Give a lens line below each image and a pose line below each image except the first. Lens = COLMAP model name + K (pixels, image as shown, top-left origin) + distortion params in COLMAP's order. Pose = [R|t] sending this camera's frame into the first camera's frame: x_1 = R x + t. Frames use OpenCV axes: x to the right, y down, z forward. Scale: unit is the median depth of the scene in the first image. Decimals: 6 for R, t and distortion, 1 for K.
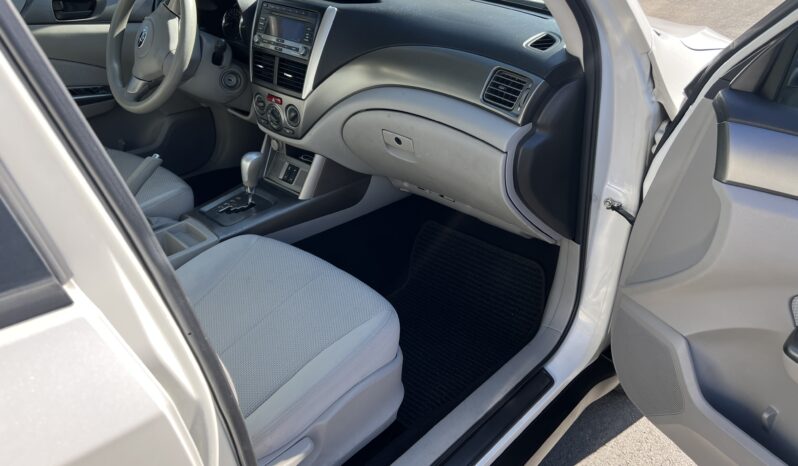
lens RADIAL K [[609.2, 0, 399.0], [0, 609.2, 233.0], [0, 0, 1]] dist [0.051998, -0.049360]
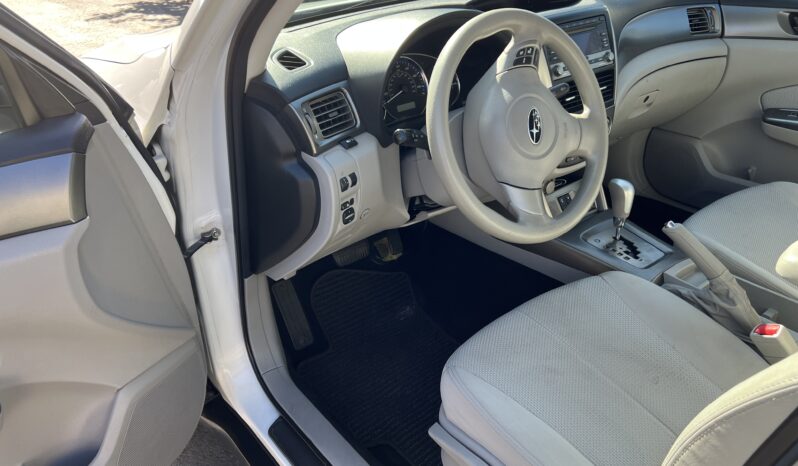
lens RADIAL K [[609.2, 0, 399.0], [0, 609.2, 233.0], [0, 0, 1]] dist [0.051998, -0.049360]
pose [[0.152590, -0.495369, 0.855176, -1.081329], [0.506016, 0.782443, 0.362948, -0.554167], [-0.848919, 0.377350, 0.370057, 0.955453]]
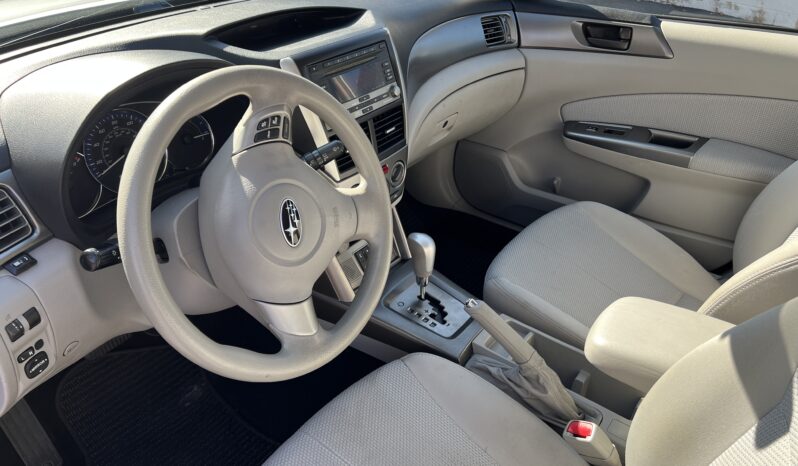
lens RADIAL K [[609.2, 0, 399.0], [0, 609.2, 233.0], [0, 0, 1]] dist [0.051998, -0.049360]
pose [[-0.107970, -0.551002, 0.827490, -0.857798], [0.458678, 0.710861, 0.533190, -0.548188], [-0.882018, 0.437120, 0.175981, 0.870055]]
